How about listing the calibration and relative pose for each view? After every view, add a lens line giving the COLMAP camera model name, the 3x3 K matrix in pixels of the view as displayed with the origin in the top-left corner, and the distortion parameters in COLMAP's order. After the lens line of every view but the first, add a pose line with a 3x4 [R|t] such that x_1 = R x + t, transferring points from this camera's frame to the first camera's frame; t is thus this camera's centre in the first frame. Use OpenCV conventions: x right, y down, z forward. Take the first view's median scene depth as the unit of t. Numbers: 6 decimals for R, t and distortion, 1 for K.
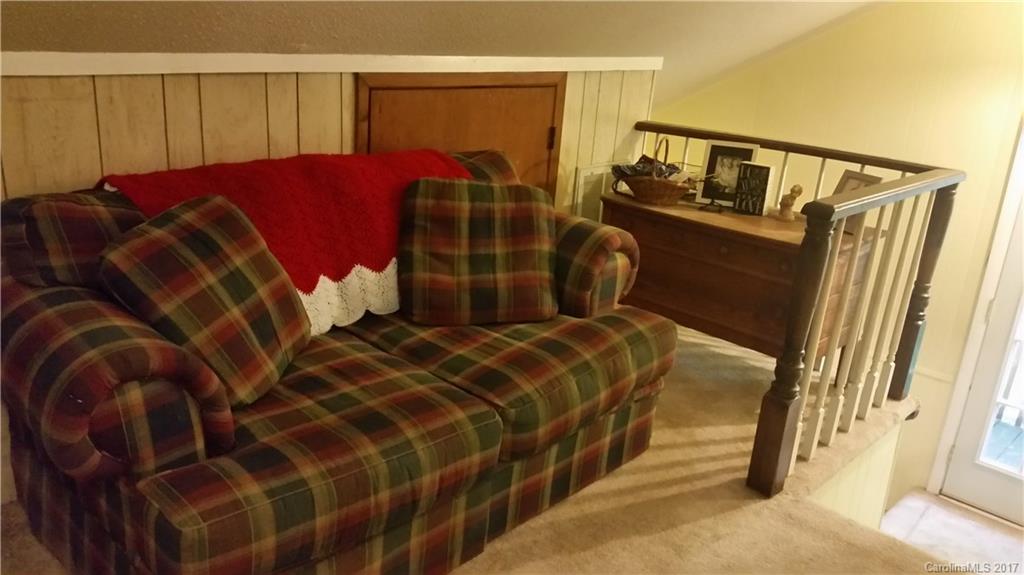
lens RADIAL K [[830.5, 0, 516.1], [0, 830.5, 296.3], [0, 0, 1]] dist [0.165061, -0.321705]
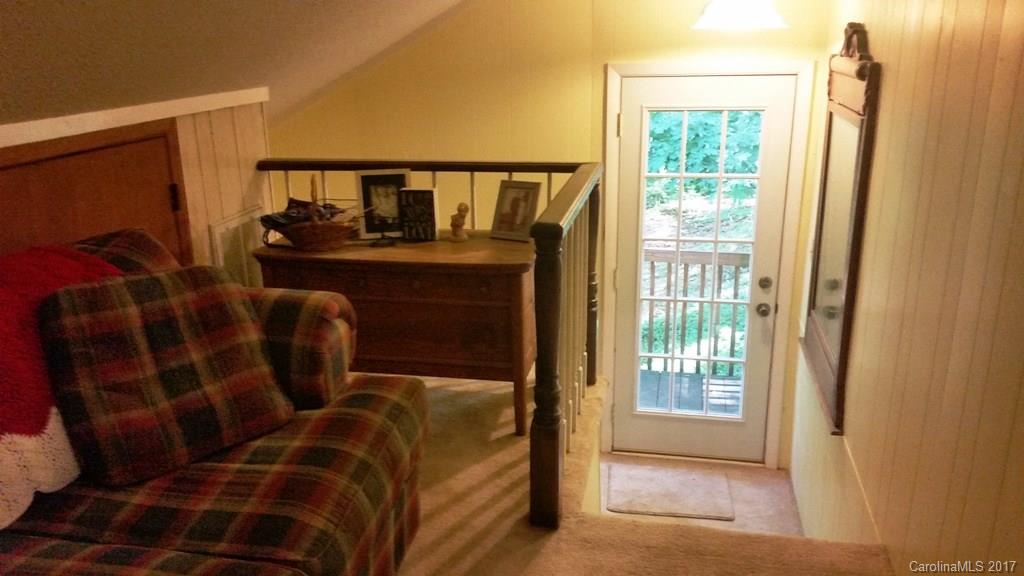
lens RADIAL K [[830.5, 0, 516.1], [0, 830.5, 296.8], [0, 0, 1]] dist [0.165061, -0.321705]
pose [[0.842368, -0.237706, 0.483645, -0.133185], [0.243504, 0.968510, 0.051899, -0.075188], [-0.480752, 0.074051, 0.873724, 0.159287]]
